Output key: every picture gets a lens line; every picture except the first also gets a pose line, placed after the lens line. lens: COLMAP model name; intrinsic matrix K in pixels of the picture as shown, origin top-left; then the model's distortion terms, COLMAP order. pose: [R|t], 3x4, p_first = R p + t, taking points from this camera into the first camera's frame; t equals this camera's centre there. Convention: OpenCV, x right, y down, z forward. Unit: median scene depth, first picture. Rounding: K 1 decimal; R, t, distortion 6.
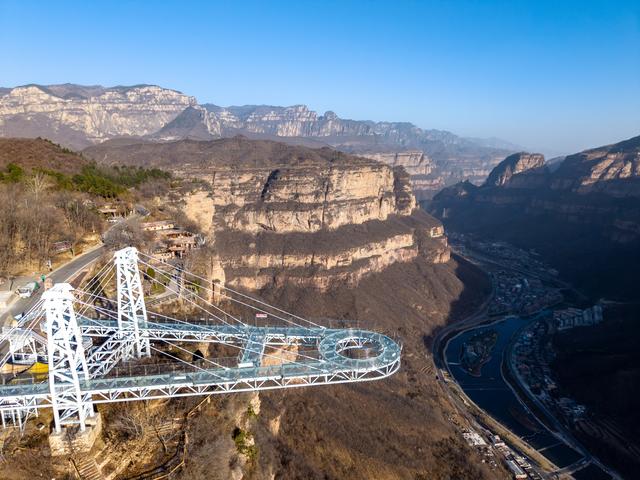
lens RADIAL K [[439.5, 0, 320.0], [0, 439.5, 240.0], [0, 0, 1]] dist [0.043593, -0.040943]
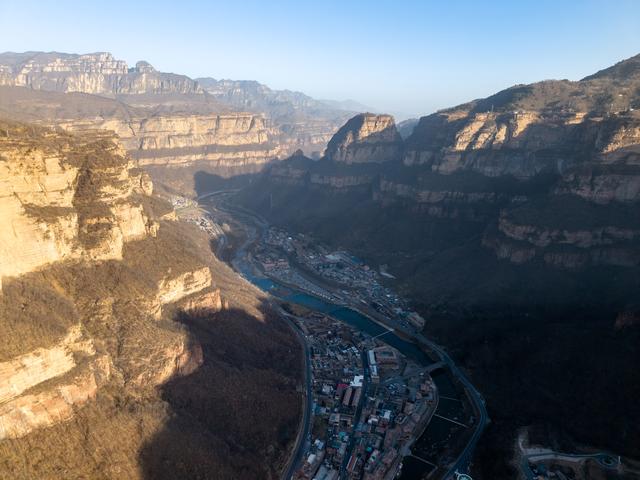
lens RADIAL K [[439.5, 0, 320.0], [0, 439.5, 240.0], [0, 0, 1]] dist [0.043593, -0.040943]
pose [[0.956340, -0.087374, 0.278888, 0.174813], [0.065600, 0.994090, 0.086491, -0.062092], [-0.284797, -0.064420, 0.956421, 0.337162]]
